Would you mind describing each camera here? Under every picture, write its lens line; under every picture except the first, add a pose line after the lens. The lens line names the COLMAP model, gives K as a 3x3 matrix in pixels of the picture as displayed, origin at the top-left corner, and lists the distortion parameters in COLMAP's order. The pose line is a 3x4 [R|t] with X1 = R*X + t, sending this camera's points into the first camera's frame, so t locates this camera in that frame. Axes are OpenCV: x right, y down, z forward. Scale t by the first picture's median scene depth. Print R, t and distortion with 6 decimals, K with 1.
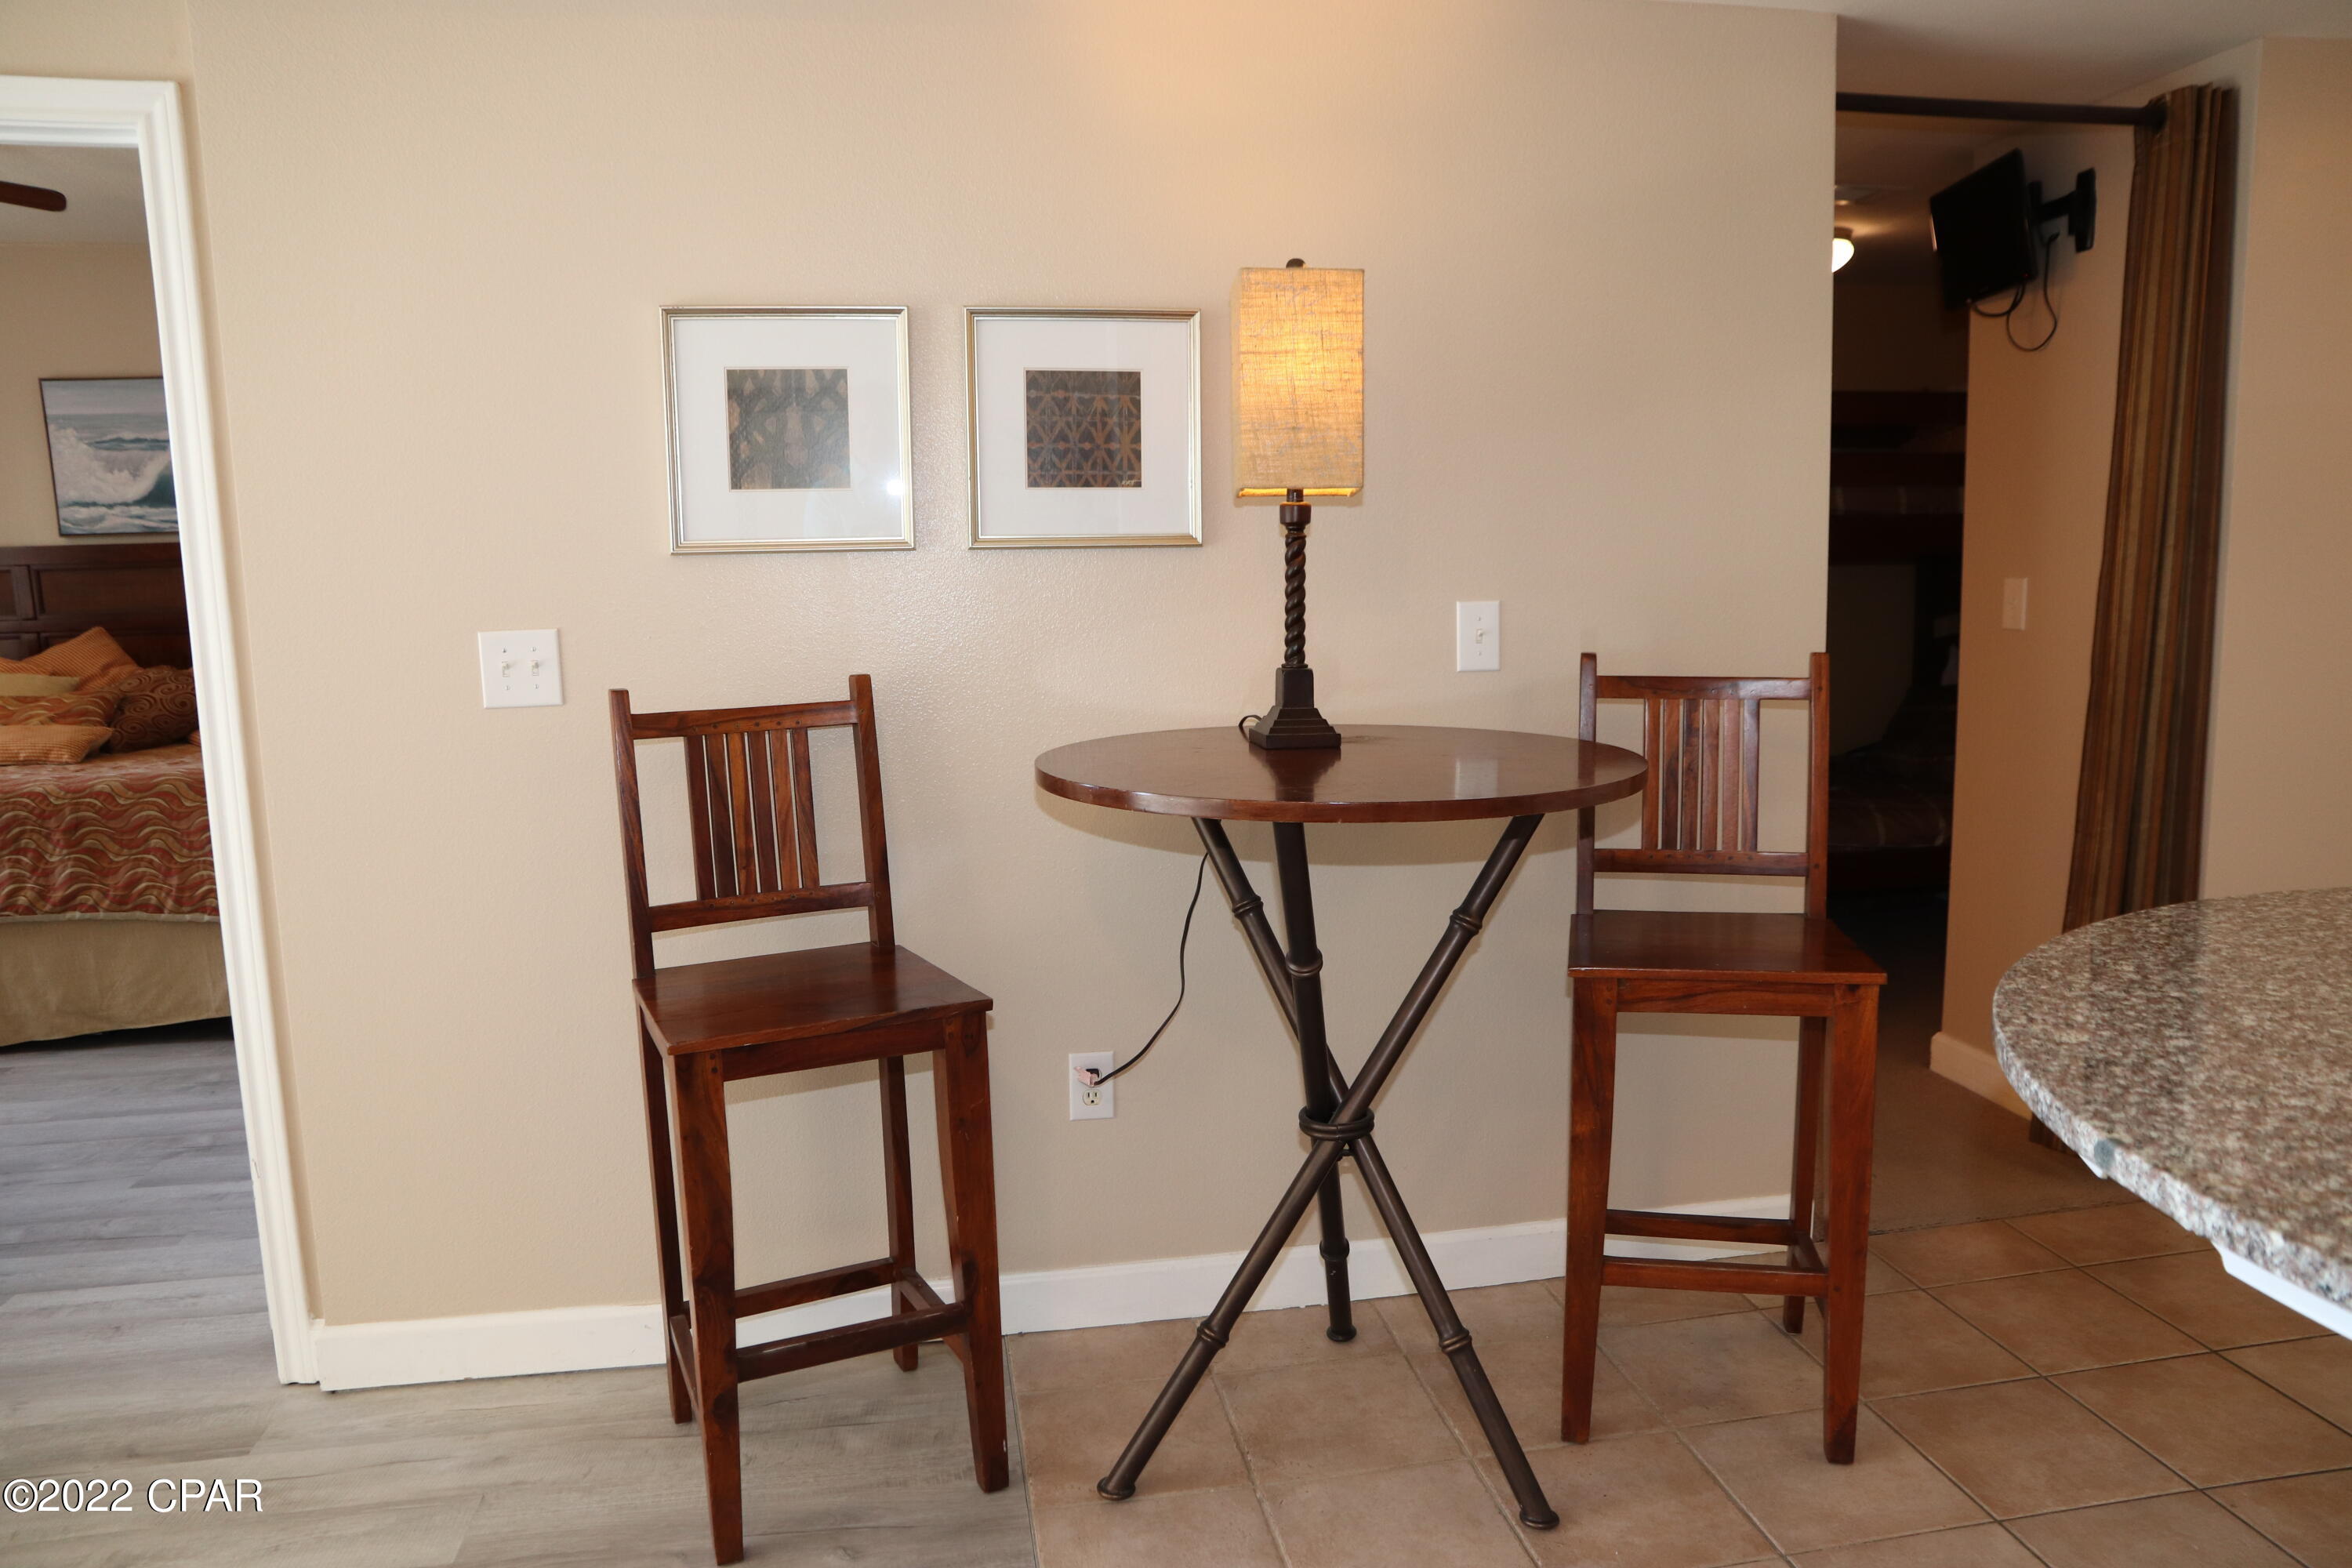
lens RADIAL K [[1626.0, 0, 1180.8], [0, 1626.0, 790.5], [0, 0, 1]] dist [-0.117519, 0.097318]
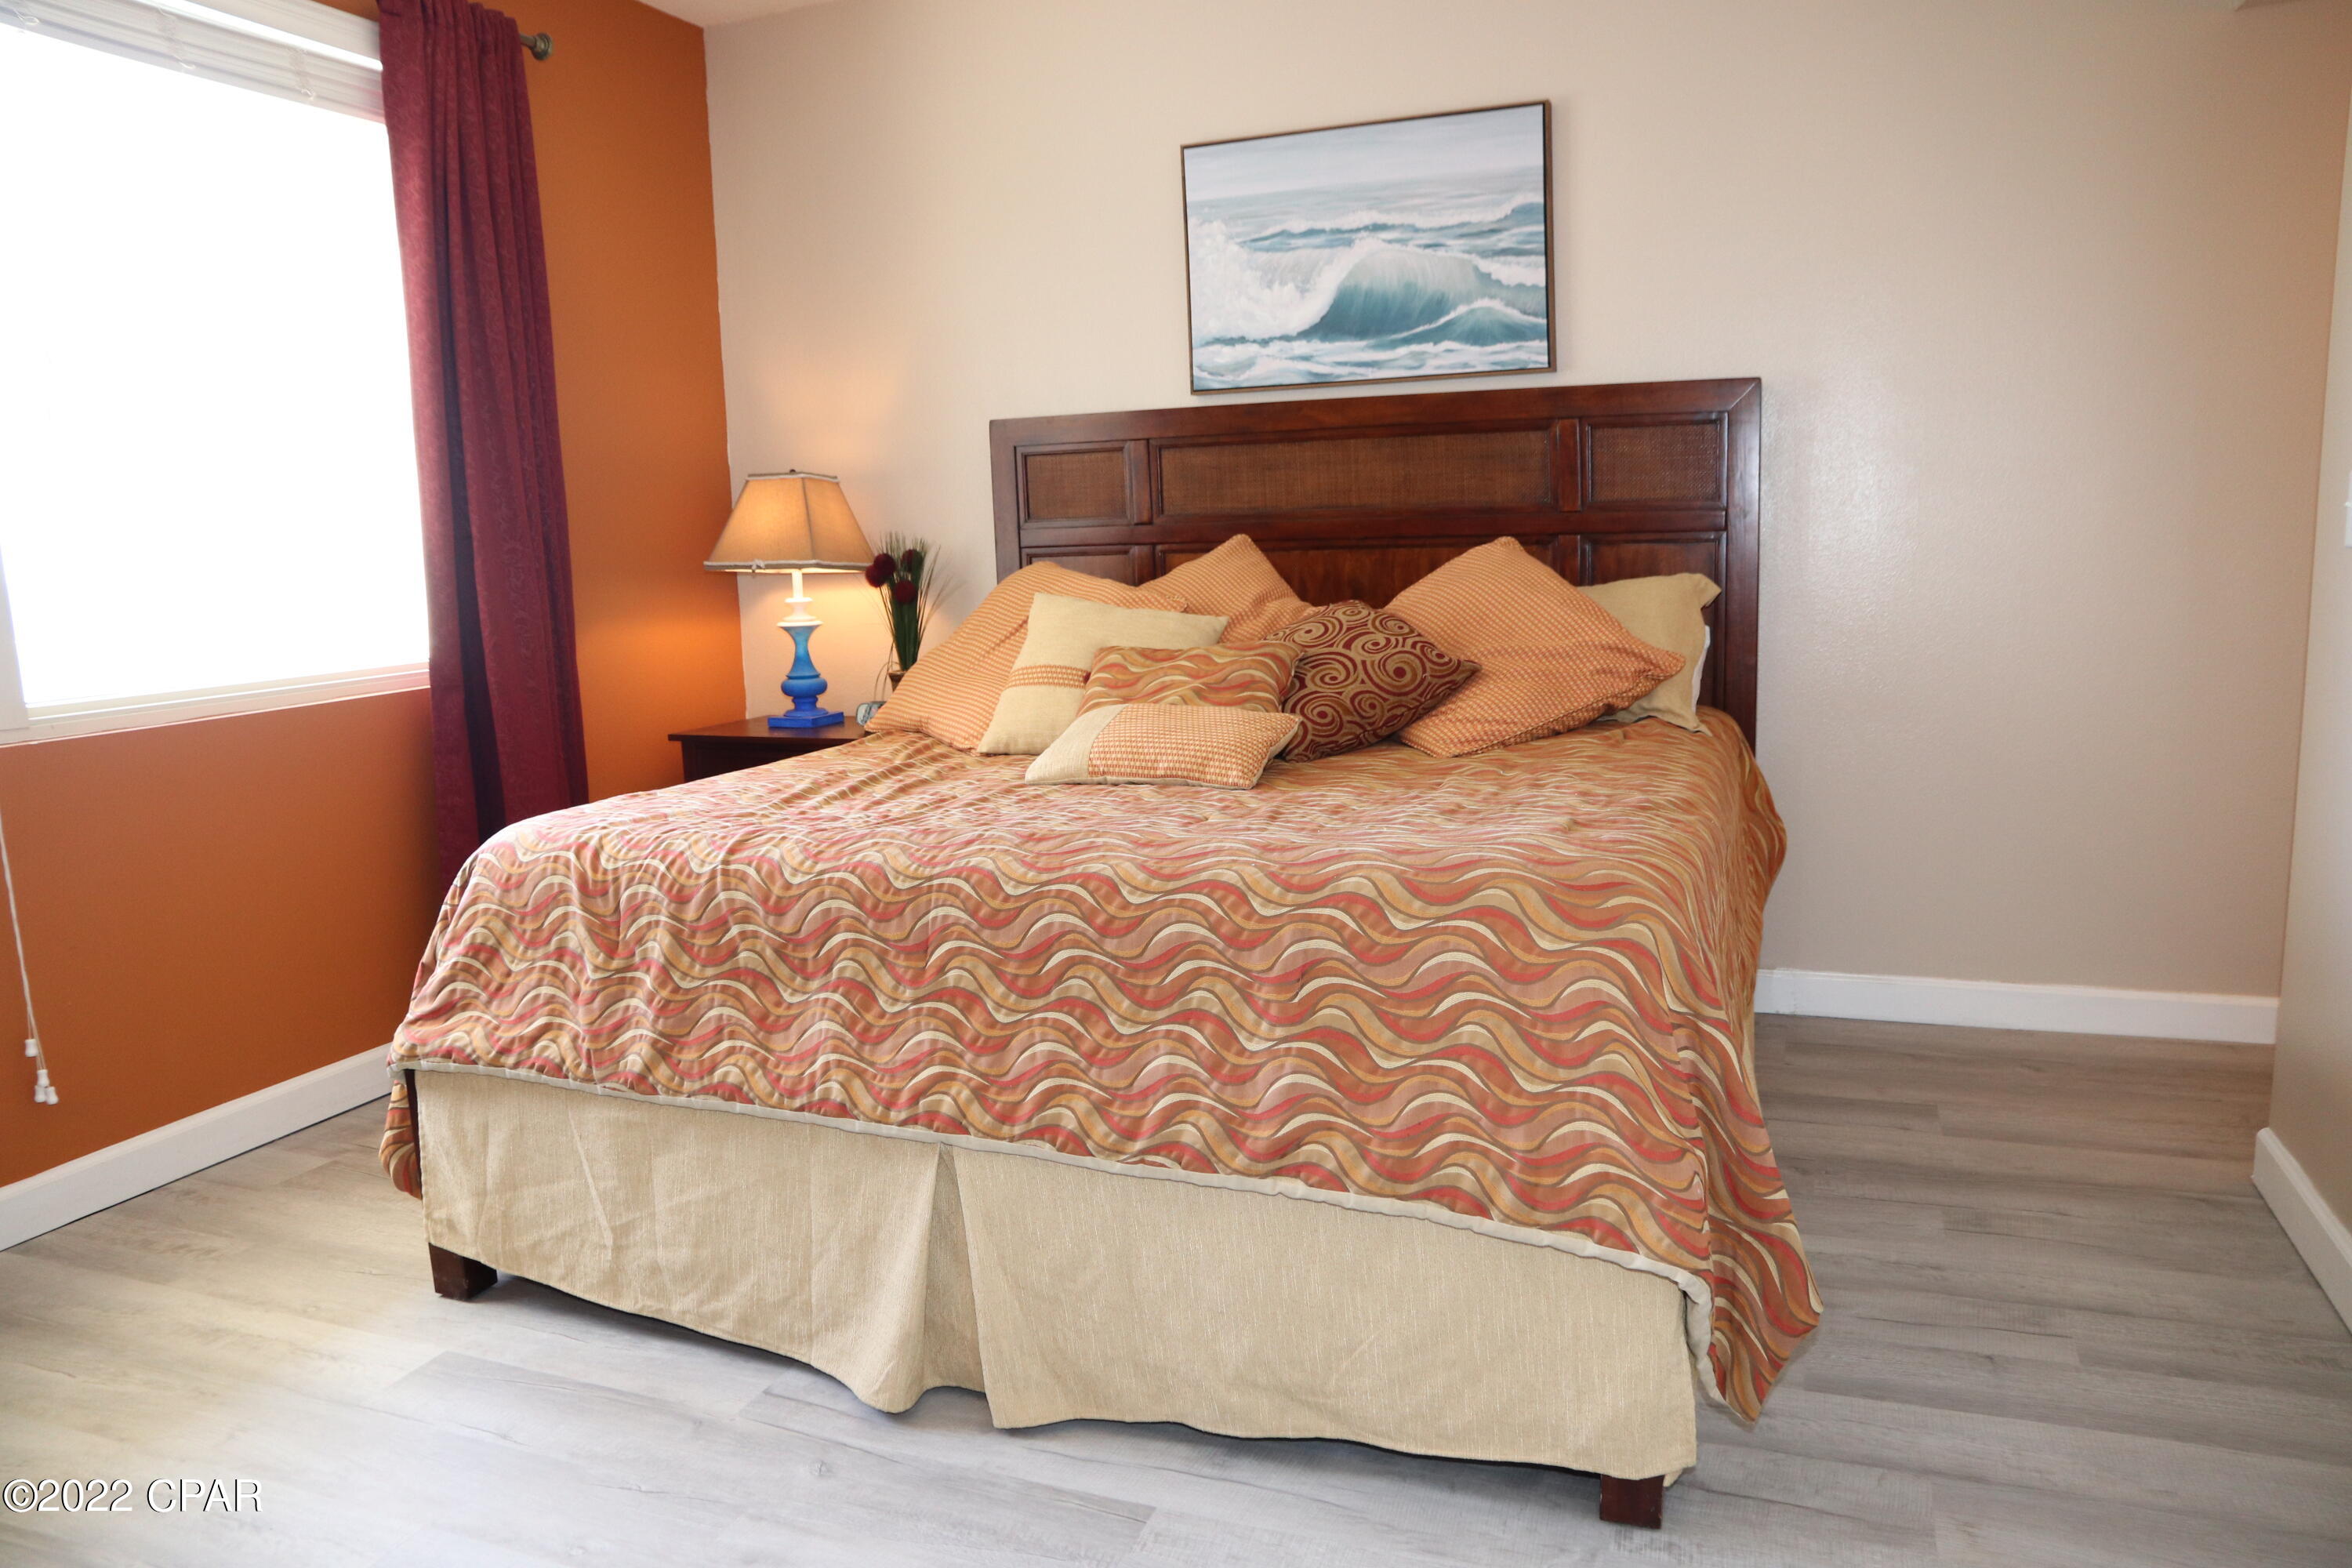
lens RADIAL K [[1626.0, 0, 1180.8], [0, 1626.0, 790.5], [0, 0, 1]] dist [-0.117519, 0.097318]
pose [[0.851933, 0.079713, -0.517547, -0.438658], [-0.063490, 0.996778, 0.049014, -0.040171], [0.519787, -0.008897, 0.854250, 0.523400]]
